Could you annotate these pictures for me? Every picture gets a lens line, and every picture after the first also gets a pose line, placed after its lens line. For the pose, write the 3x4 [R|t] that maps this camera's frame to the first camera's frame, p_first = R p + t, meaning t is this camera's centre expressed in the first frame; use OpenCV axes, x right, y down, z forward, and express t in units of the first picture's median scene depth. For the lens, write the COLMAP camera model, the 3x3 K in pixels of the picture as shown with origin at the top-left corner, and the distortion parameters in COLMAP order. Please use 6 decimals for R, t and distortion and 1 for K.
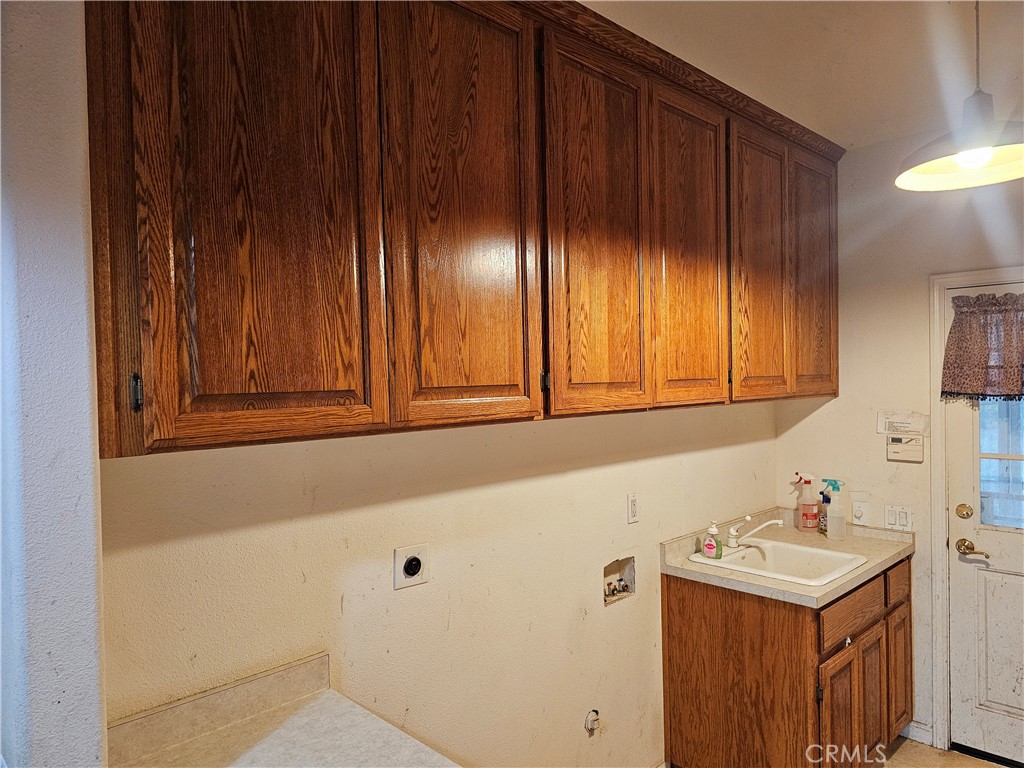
lens RADIAL K [[686.8, 0, 512.0], [0, 686.8, 384.0], [0, 0, 1]] dist [-0.023602, -0.001656]
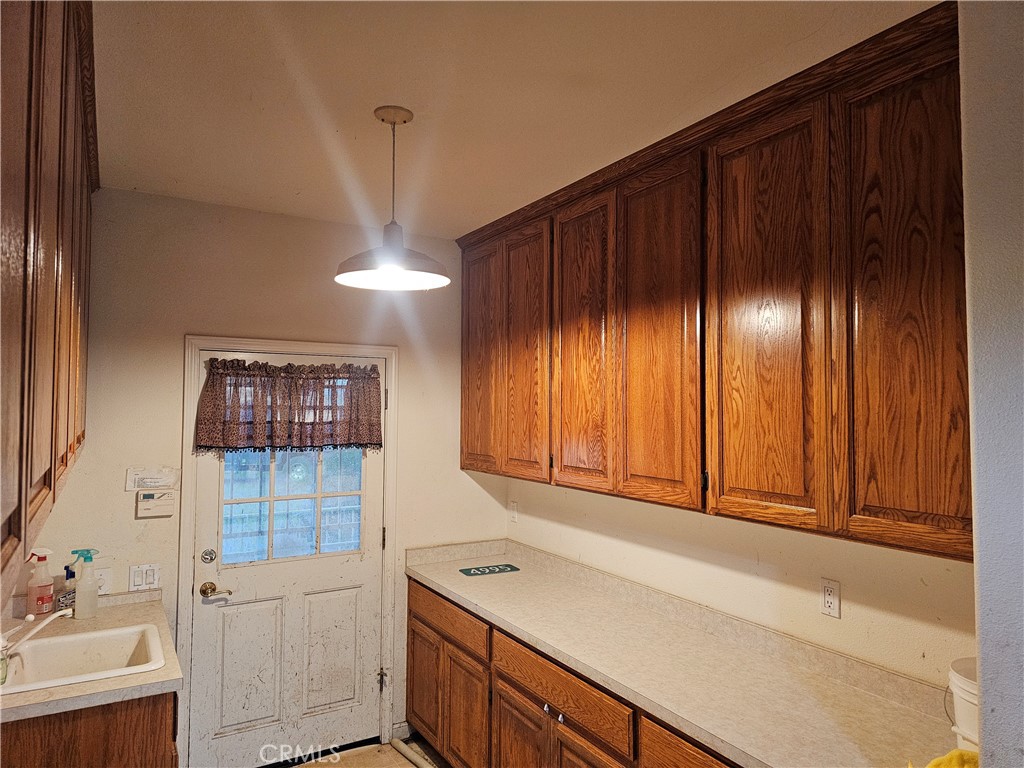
lens RADIAL K [[687.1, 0, 512.0], [0, 687.1, 384.0], [0, 0, 1]] dist [0.059539, -0.047048]
pose [[0.222347, 0.051527, 0.973605, -0.322014], [-0.003000, 0.998634, -0.052167, -0.030329], [-0.974963, 0.008678, 0.222198, 0.281343]]
